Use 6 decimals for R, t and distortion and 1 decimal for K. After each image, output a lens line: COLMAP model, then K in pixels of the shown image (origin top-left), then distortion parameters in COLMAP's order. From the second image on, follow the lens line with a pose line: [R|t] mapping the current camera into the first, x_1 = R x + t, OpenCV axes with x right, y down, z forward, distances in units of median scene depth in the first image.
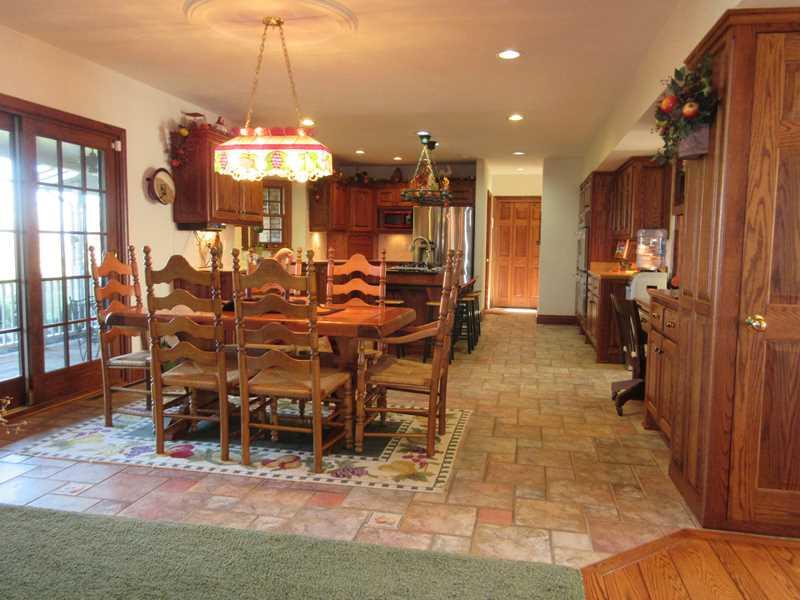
lens RADIAL K [[598.5, 0, 400.9], [0, 598.5, 301.2], [0, 0, 1]] dist [0.007432, 0.002210]
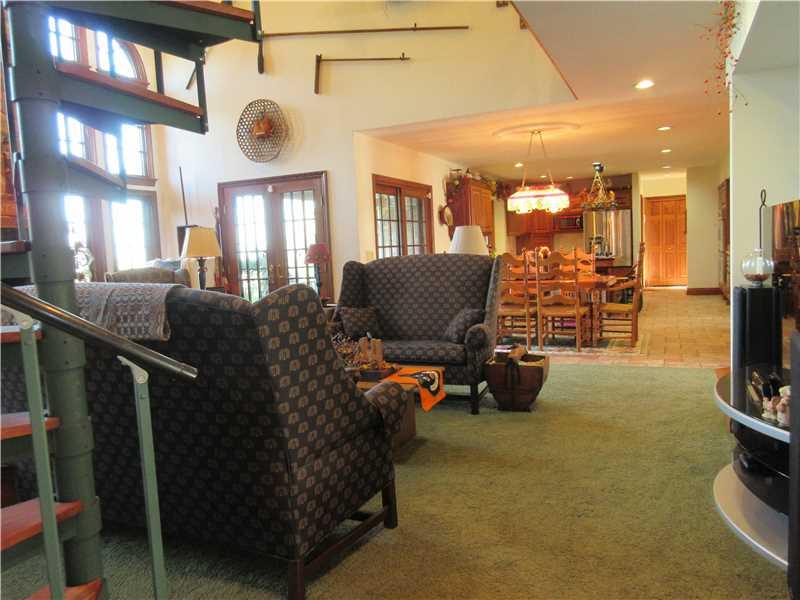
lens RADIAL K [[598.5, 0, 399.0], [0, 598.5, 296.8], [0, 0, 1]] dist [0.007432, 0.002210]
pose [[0.975092, -0.041007, -0.217979, -0.124100], [0.039498, 0.999156, -0.011275, 0.038859], [0.218257, 0.002384, 0.975888, -0.509140]]
